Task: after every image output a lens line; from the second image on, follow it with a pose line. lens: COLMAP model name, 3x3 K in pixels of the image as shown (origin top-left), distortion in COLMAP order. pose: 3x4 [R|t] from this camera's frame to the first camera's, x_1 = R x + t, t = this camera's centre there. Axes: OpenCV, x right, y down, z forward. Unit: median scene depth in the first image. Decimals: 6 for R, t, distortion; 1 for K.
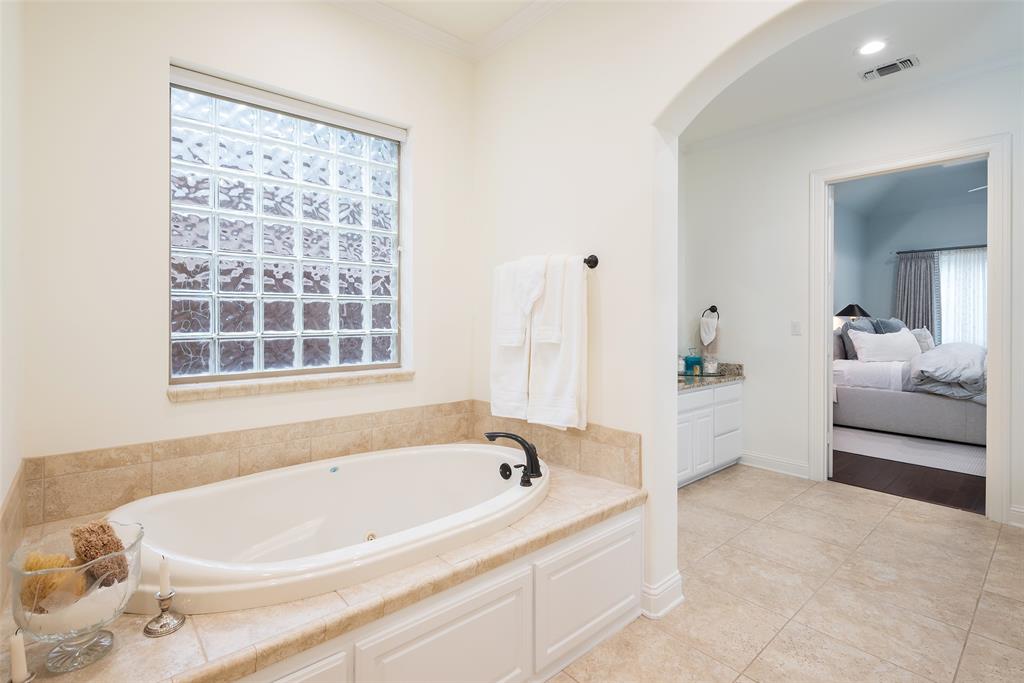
lens RADIAL K [[490.2, 0, 471.5], [0, 490.2, 318.0], [0, 0, 1]] dist [0.000245, -0.001007]
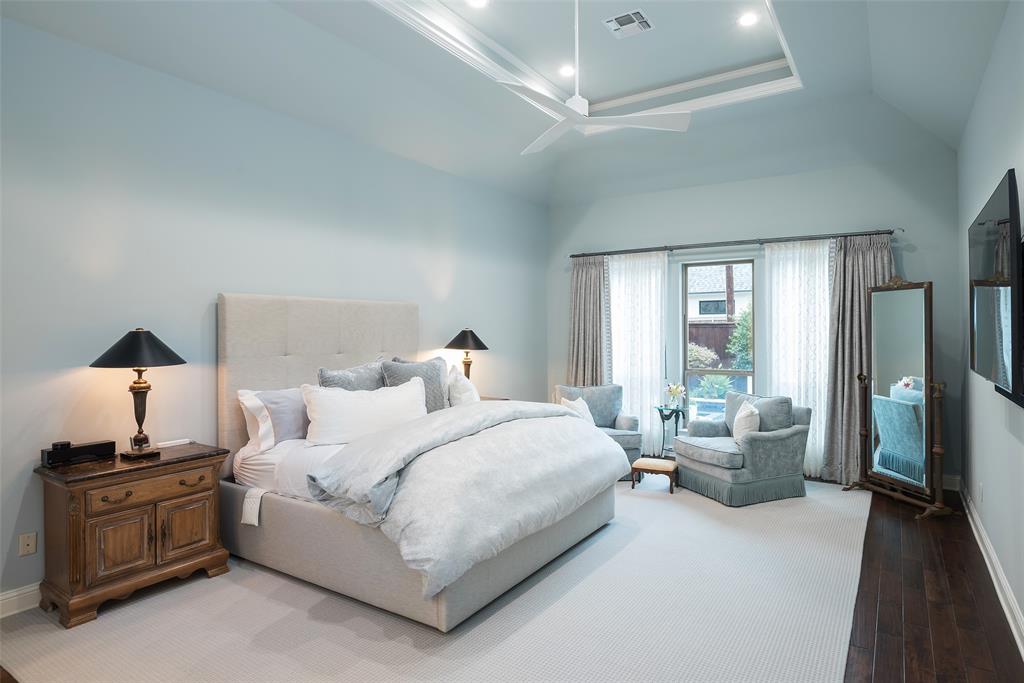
lens RADIAL K [[570.8, 0, 513.0], [0, 570.8, 343.9], [0, 0, 1]] dist [0.003268, 0.000253]
pose [[0.954091, -0.007974, 0.299412, 0.972676], [0.001272, 0.999744, 0.022571, -0.040969], [-0.299515, -0.021154, 0.953857, 0.390857]]
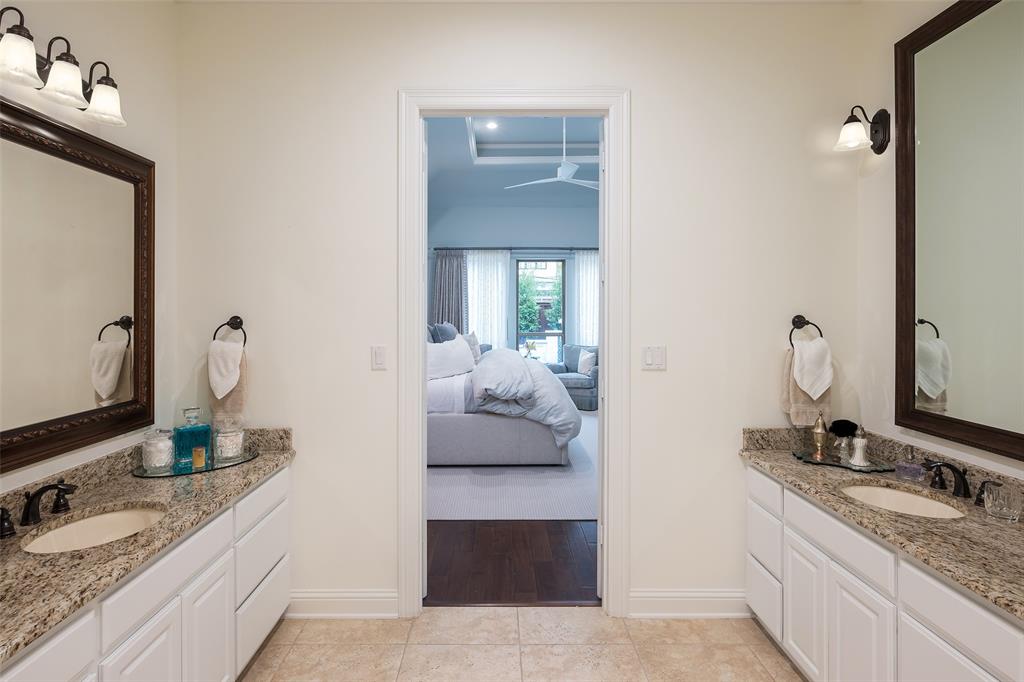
lens RADIAL K [[570.8, 0, 500.8], [0, 570.8, 312.9], [0, 0, 1]] dist [0.003268, 0.000253]
pose [[0.637904, -0.006131, 0.770092, 0.190611], [0.002911, 0.999980, 0.005551, -0.027980], [-0.770111, -0.001299, 0.637909, 0.367430]]
